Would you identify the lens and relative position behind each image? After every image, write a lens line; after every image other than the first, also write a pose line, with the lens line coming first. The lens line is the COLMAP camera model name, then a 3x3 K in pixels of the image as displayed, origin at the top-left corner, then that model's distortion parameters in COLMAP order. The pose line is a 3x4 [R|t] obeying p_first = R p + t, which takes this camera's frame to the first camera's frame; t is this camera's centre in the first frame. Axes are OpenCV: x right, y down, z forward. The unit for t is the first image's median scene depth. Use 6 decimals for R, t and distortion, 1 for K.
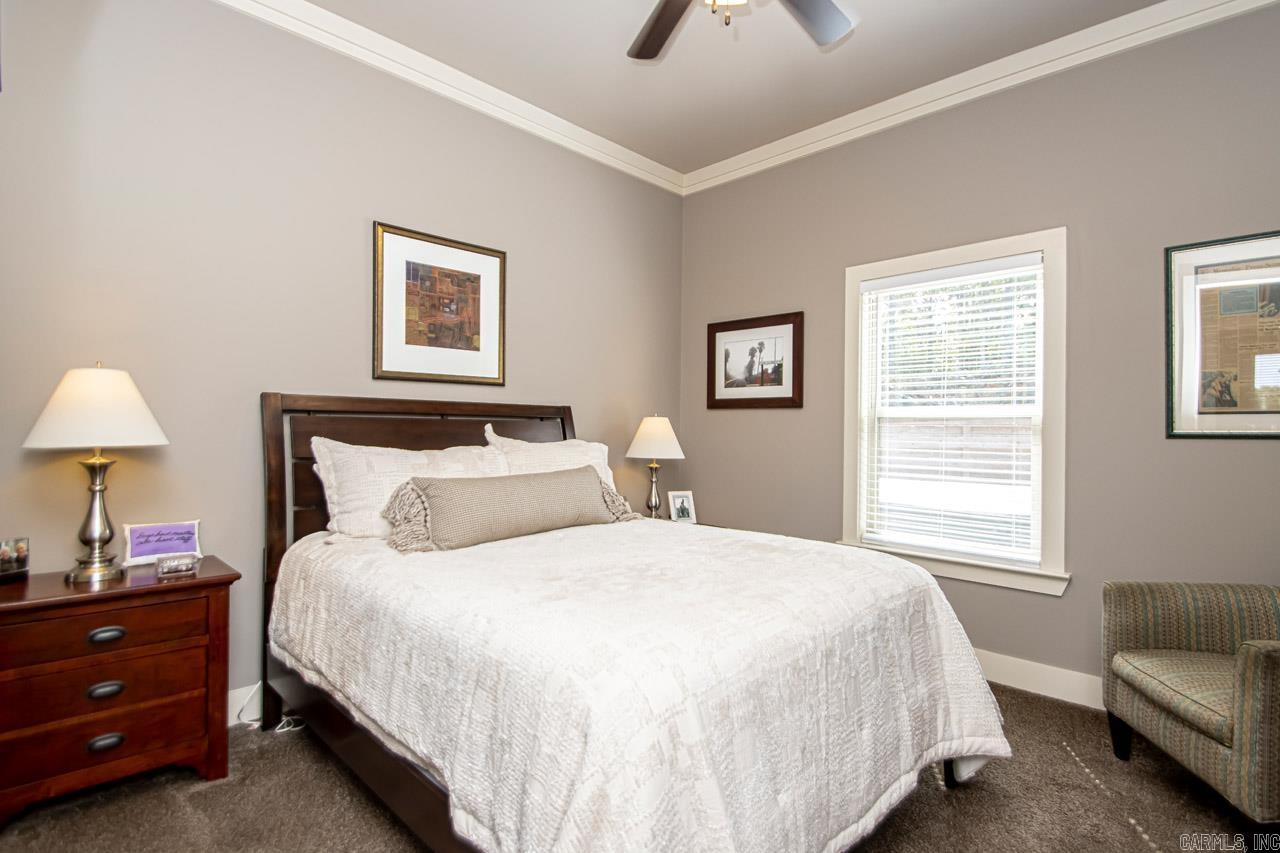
lens RADIAL K [[601.5, 0, 644.9], [0, 601.5, 430.7], [0, 0, 1]] dist [0.013965, -0.016014]
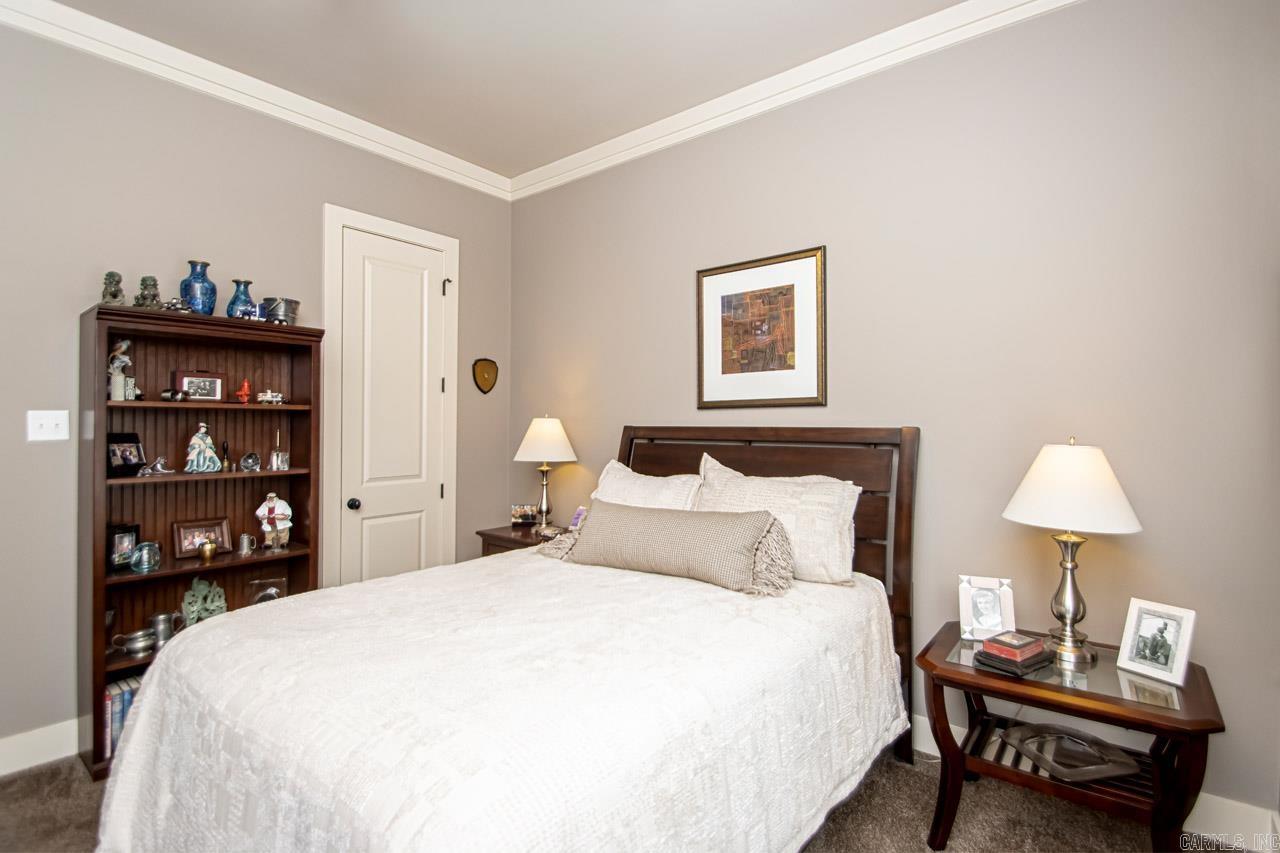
lens RADIAL K [[601.5, 0, 646.2], [0, 601.5, 422.5], [0, 0, 1]] dist [0.013965, -0.016014]
pose [[0.126914, -0.013108, -0.991827, 0.604200], [-0.002809, 0.999904, -0.013574, -0.041756], [0.991910, 0.004508, 0.126865, 0.696608]]
